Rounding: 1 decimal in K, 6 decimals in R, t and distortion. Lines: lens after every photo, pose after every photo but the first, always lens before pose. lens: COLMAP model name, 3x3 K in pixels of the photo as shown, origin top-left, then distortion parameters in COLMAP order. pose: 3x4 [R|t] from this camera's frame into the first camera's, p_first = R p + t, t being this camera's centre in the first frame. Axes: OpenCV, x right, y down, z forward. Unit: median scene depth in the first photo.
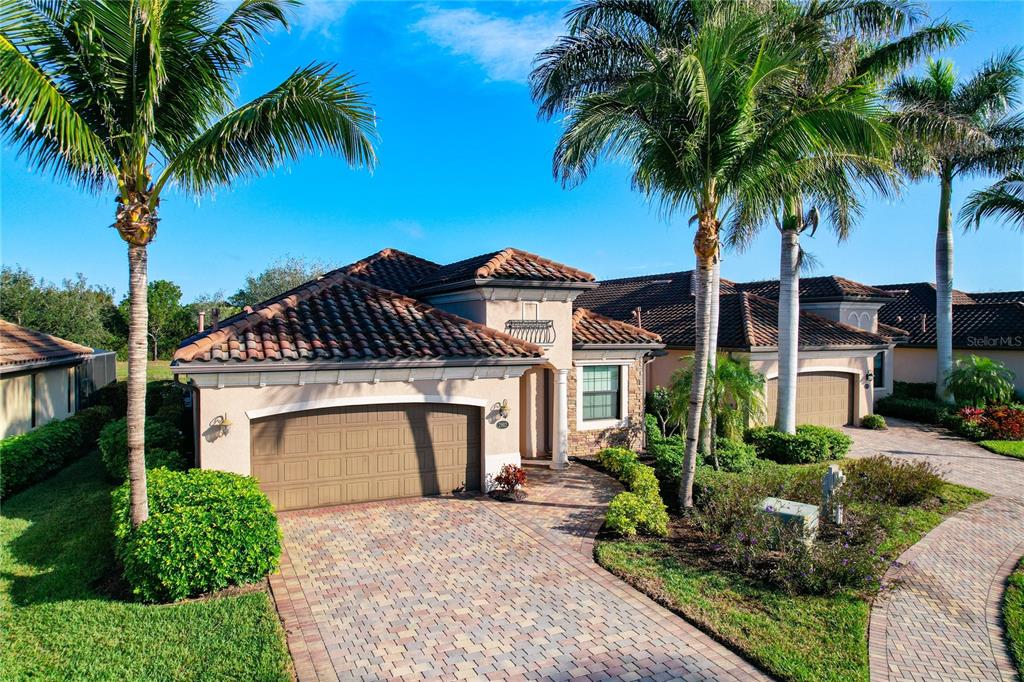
lens RADIAL K [[662.5, 0, 512.0], [0, 662.5, 341.0], [0, 0, 1]] dist [-0.081090, 0.077212]
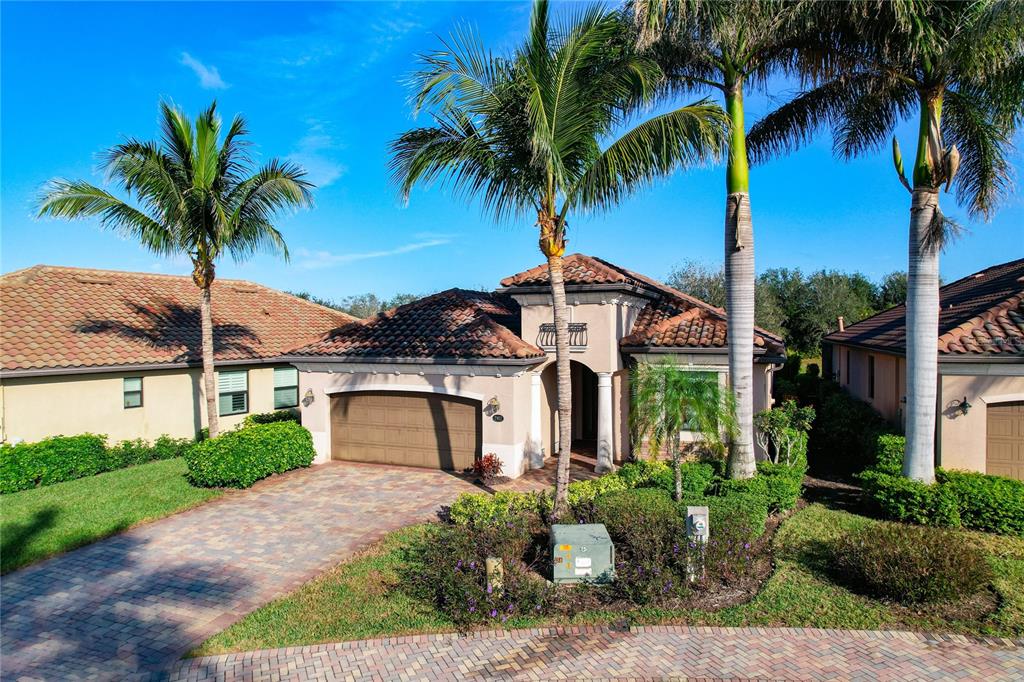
lens RADIAL K [[662.5, 0, 512.0], [0, 662.5, 341.0], [0, 0, 1]] dist [-0.081090, 0.077212]
pose [[0.657695, 0.007951, -0.753243, 0.872853], [-0.006279, 0.999967, 0.005072, -0.010511], [0.753259, 0.001394, 0.657723, 0.289367]]
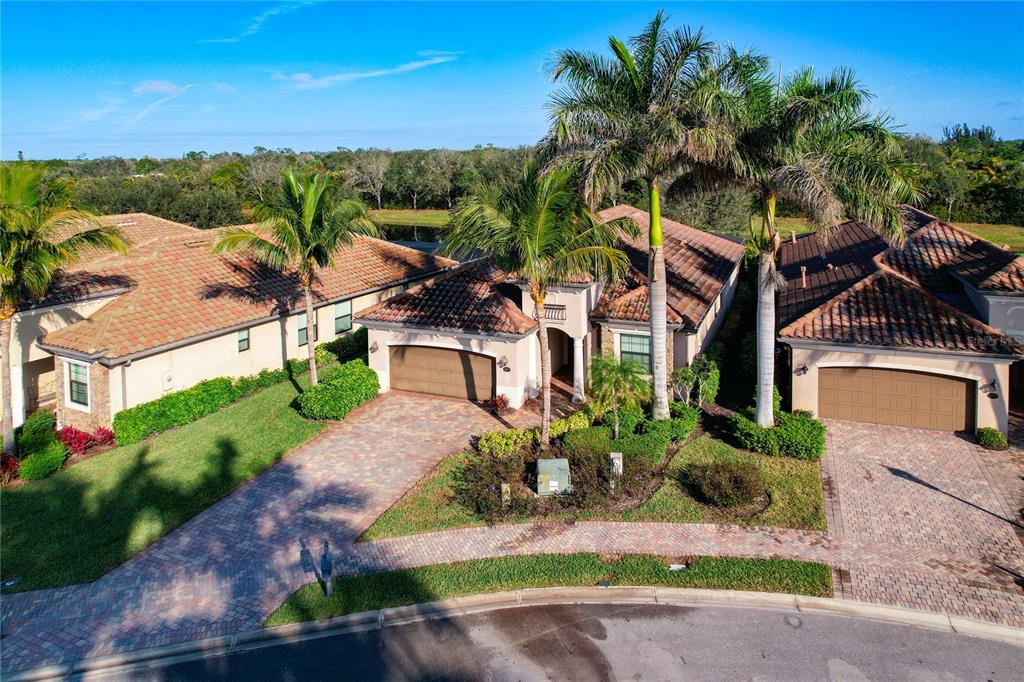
lens RADIAL K [[702.2, 0, 530.5], [0, 702.2, 189.7], [0, 0, 1]] dist [-0.025405, 0.002635]
pose [[0.668745, 0.031498, -0.742824, 1.388538], [-0.002003, 0.999175, 0.040565, -0.419523], [0.743489, -0.025639, 0.668256, -0.146063]]
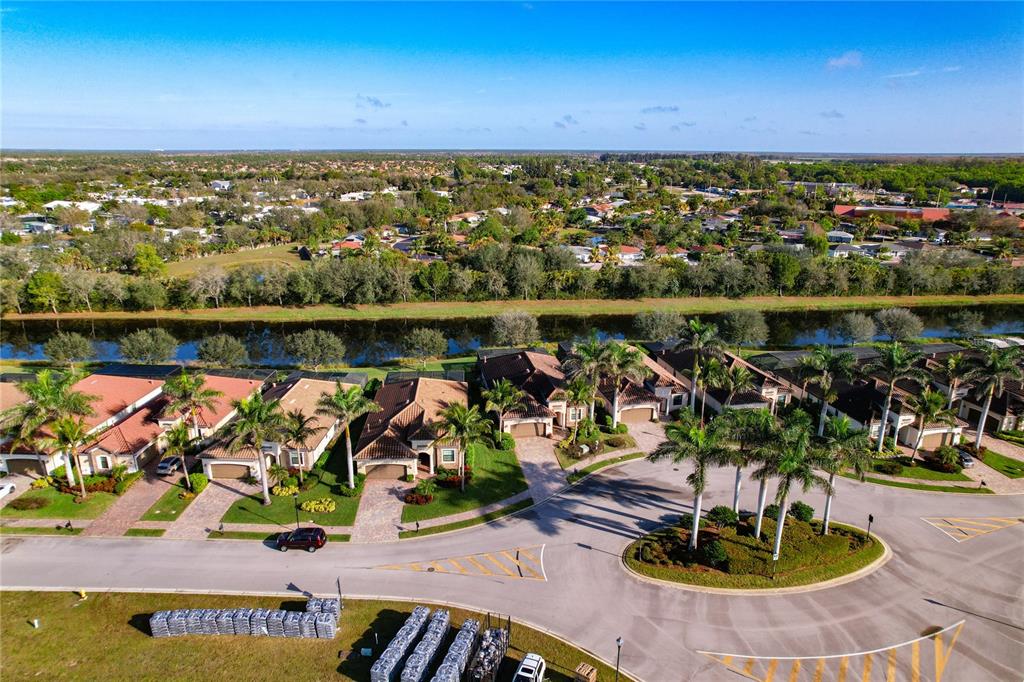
lens RADIAL K [[662.5, 0, 512.0], [0, 662.5, 341.0], [0, 0, 1]] dist [-0.081090, 0.077212]
pose [[0.957532, 0.087405, -0.274759, 1.293448], [-0.012233, 0.964402, 0.264158, -2.286291], [0.288067, -0.249578, 0.924515, -4.647323]]
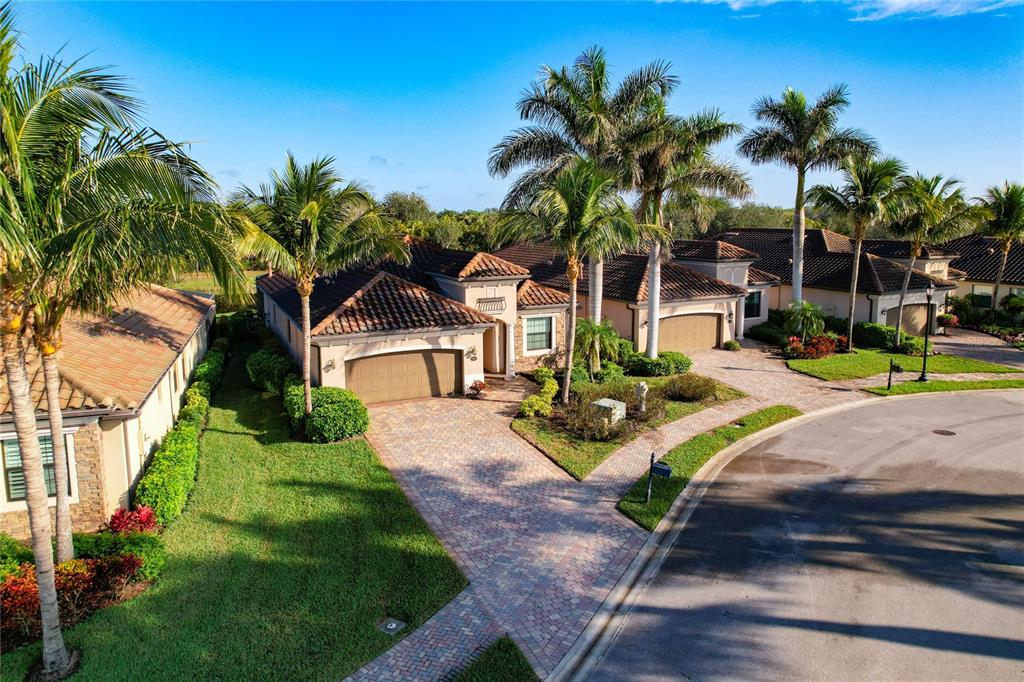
lens RADIAL K [[669.7, 0, 515.3], [0, 669.7, 315.6], [0, 0, 1]] dist [-0.040681, -0.001253]
pose [[0.999805, -0.005061, -0.019080, 0.143951], [0.007470, 0.991696, 0.128387, -0.242903], [0.018272, -0.128504, 0.991541, -0.881006]]
